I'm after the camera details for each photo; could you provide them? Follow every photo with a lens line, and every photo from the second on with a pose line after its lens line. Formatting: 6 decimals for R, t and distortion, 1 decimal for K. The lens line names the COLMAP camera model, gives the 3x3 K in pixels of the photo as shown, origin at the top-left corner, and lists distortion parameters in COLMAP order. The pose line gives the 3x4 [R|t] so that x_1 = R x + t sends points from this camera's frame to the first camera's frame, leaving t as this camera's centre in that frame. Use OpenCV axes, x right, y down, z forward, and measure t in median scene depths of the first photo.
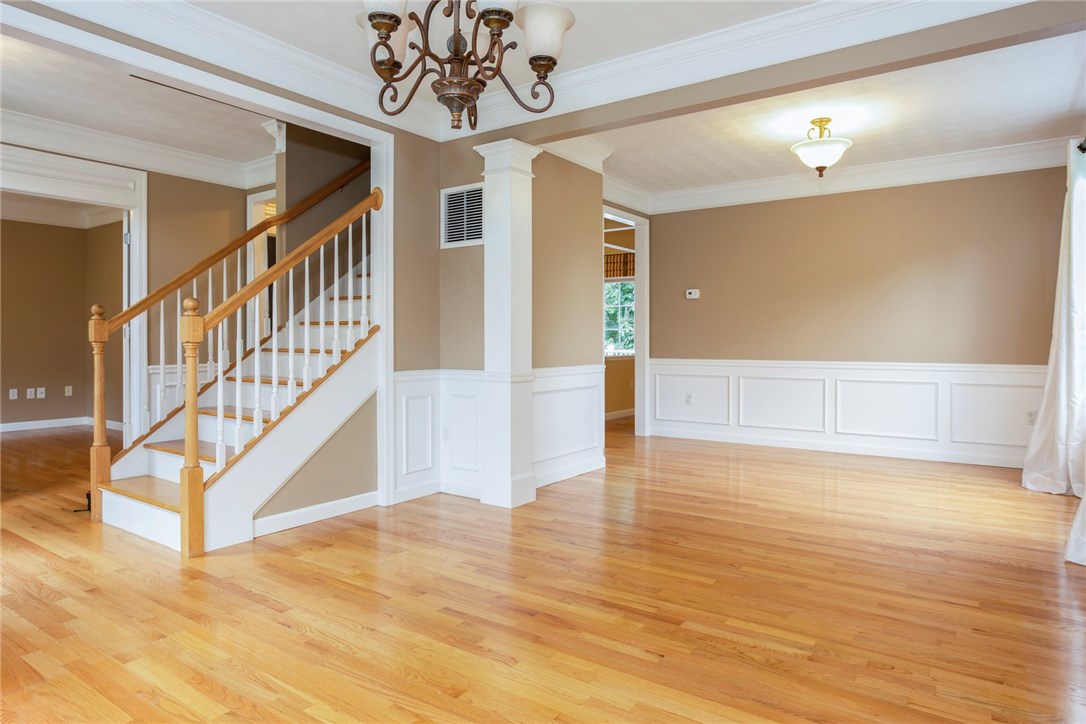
lens RADIAL K [[652.2, 0, 540.3], [0, 652.2, 343.6], [0, 0, 1]] dist [-0.023922, 0.001527]
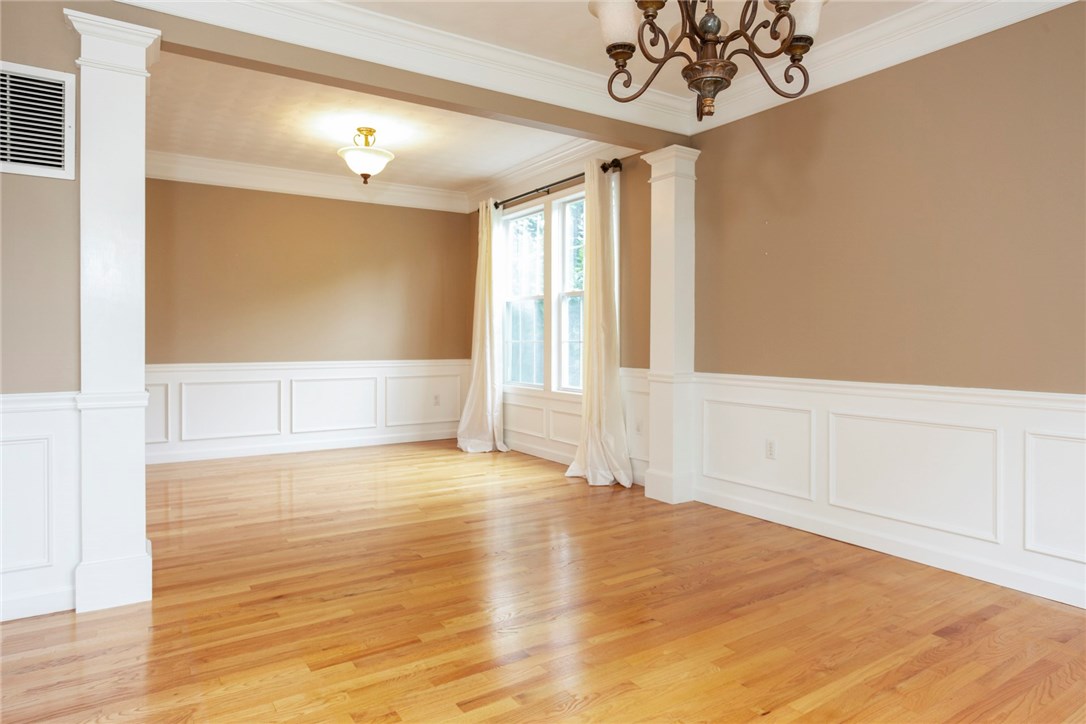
lens RADIAL K [[652.2, 0, 540.3], [0, 652.2, 343.6], [0, 0, 1]] dist [-0.023922, 0.001527]
pose [[0.373107, -0.004346, 0.927778, -0.434306], [0.005545, 0.999982, 0.002454, -0.001555], [-0.927772, 0.004229, 0.373124, 0.351767]]
